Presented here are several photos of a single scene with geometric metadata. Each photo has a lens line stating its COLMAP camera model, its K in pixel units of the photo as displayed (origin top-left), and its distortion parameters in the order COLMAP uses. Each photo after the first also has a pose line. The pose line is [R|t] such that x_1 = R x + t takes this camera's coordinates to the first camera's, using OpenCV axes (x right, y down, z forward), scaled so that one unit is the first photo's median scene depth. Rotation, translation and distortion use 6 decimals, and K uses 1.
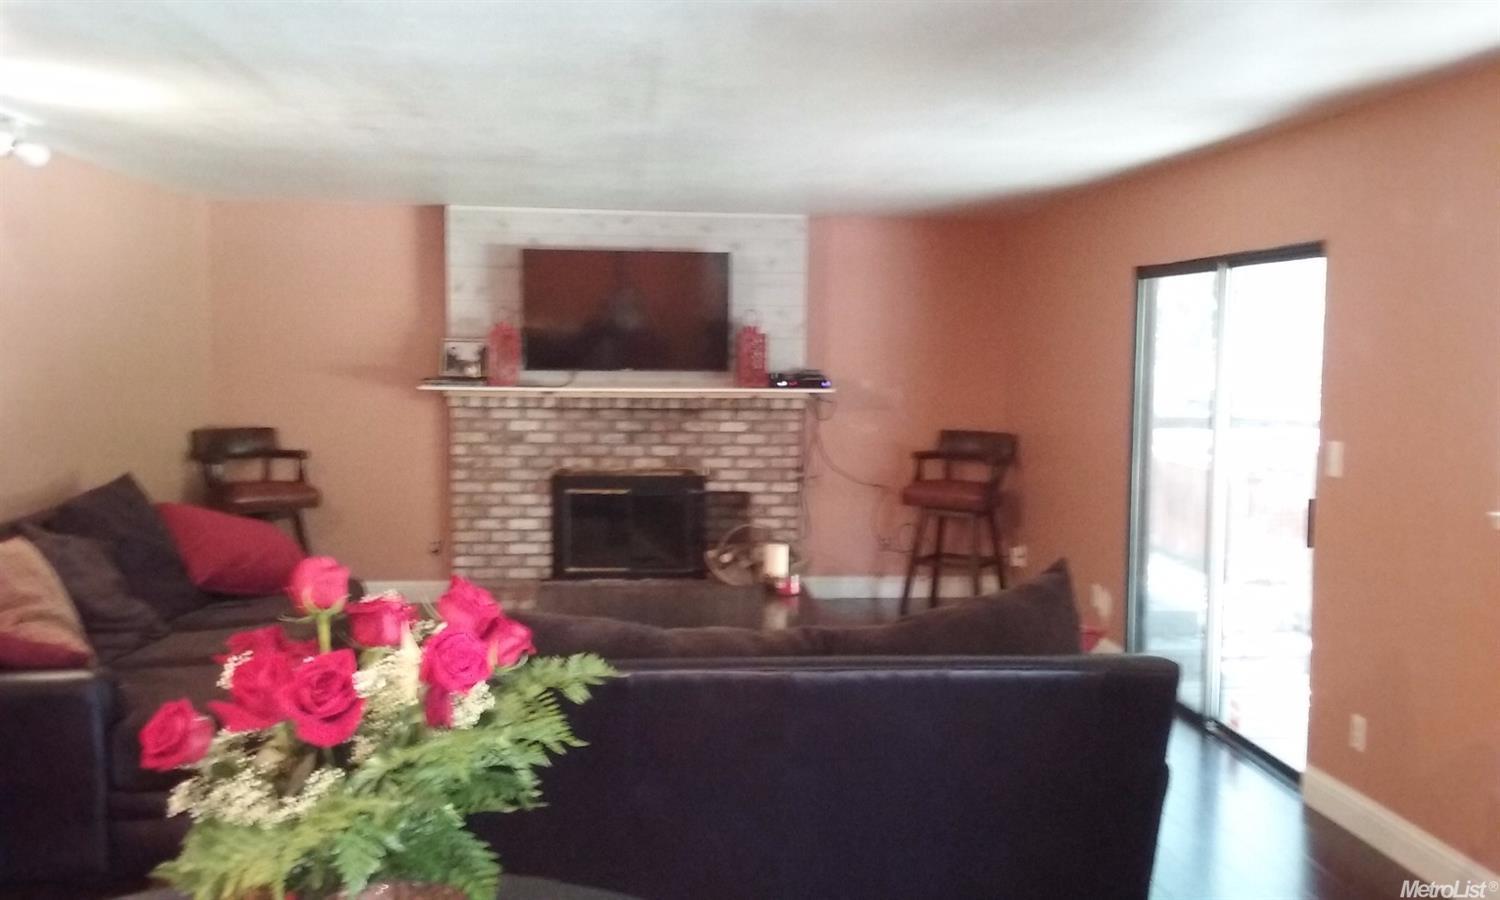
lens RADIAL K [[1371.3, 0, 750.0], [0, 1371.3, 447.8], [0, 0, 1]] dist [0.016831, 0.000000]
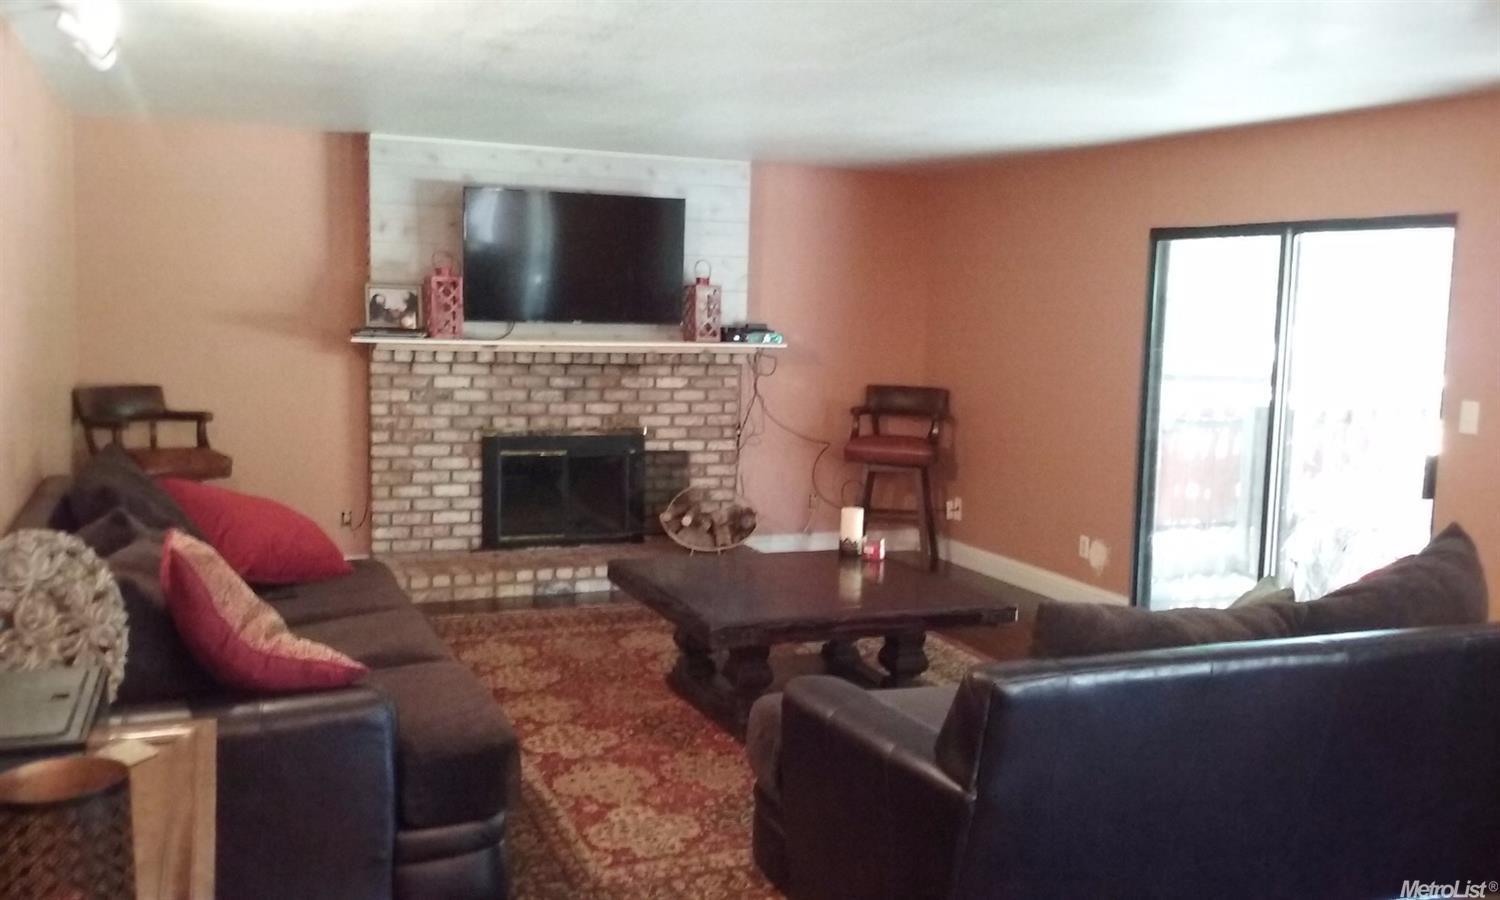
lens RADIAL K [[1371.3, 0, 752.1], [0, 1371.3, 453.7], [0, 0, 1]] dist [0.016831, 0.000000]
pose [[0.956764, -0.017680, 0.290327, -0.239391], [0.005330, 0.999049, 0.043274, -0.007074], [-0.290816, -0.039855, 0.955948, 0.072108]]
